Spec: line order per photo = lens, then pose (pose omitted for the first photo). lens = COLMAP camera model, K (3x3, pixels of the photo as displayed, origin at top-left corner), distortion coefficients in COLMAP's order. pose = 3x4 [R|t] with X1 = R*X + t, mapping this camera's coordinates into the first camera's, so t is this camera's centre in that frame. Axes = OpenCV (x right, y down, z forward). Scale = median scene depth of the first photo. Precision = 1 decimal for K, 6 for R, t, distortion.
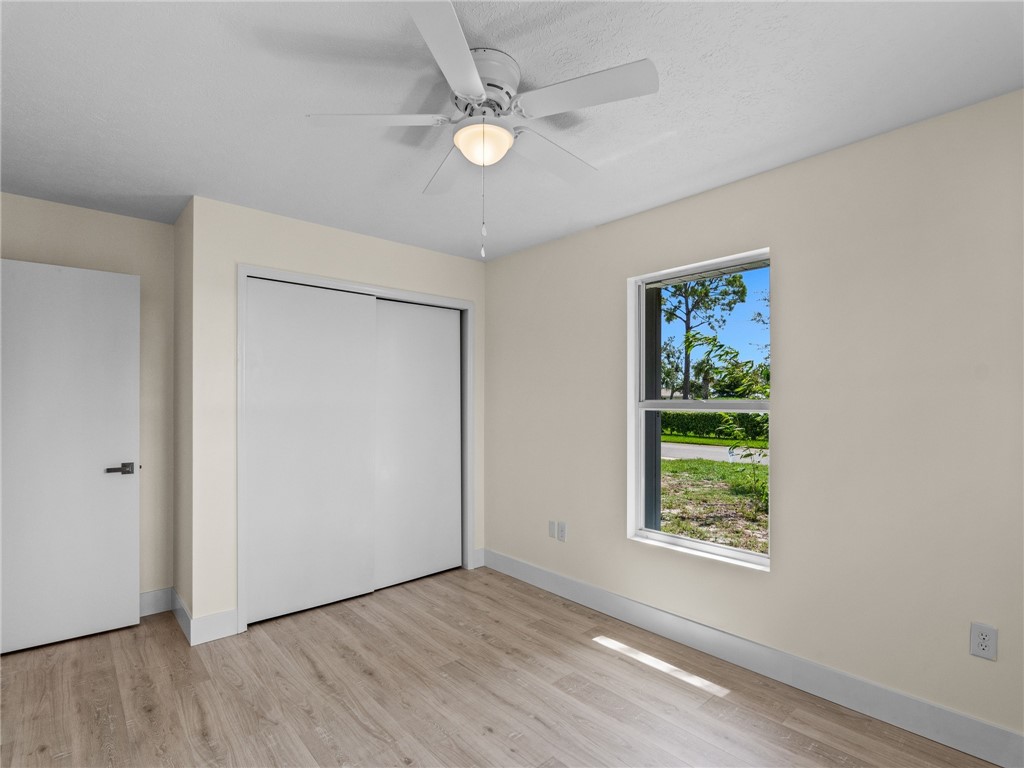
lens RADIAL K [[500.0, 0, 502.9], [0, 500.0, 389.7], [0, 0, 1]] dist [-0.013256, 0.000196]
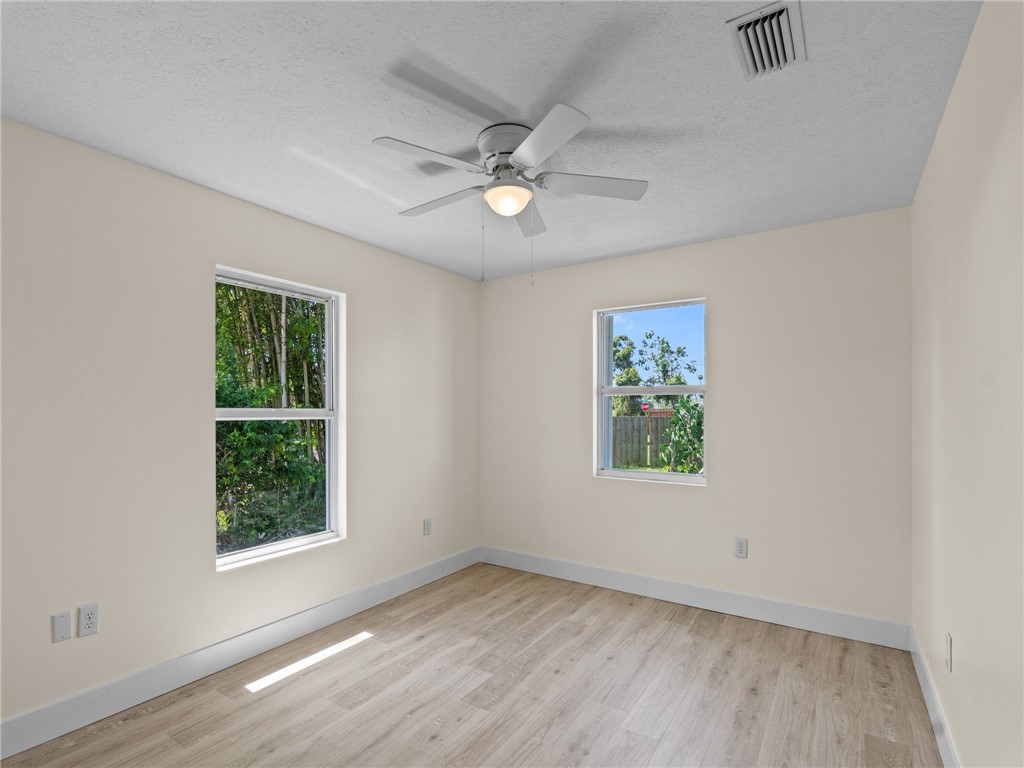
lens RADIAL K [[500.0, 0, 502.9], [0, 500.0, 389.7], [0, 0, 1]] dist [-0.013256, 0.000196]
pose [[-0.244419, 0.031904, 0.969145, -0.846987], [-0.024420, 0.998939, -0.039044, 0.010220], [-0.969362, -0.033210, -0.243380, 0.902175]]
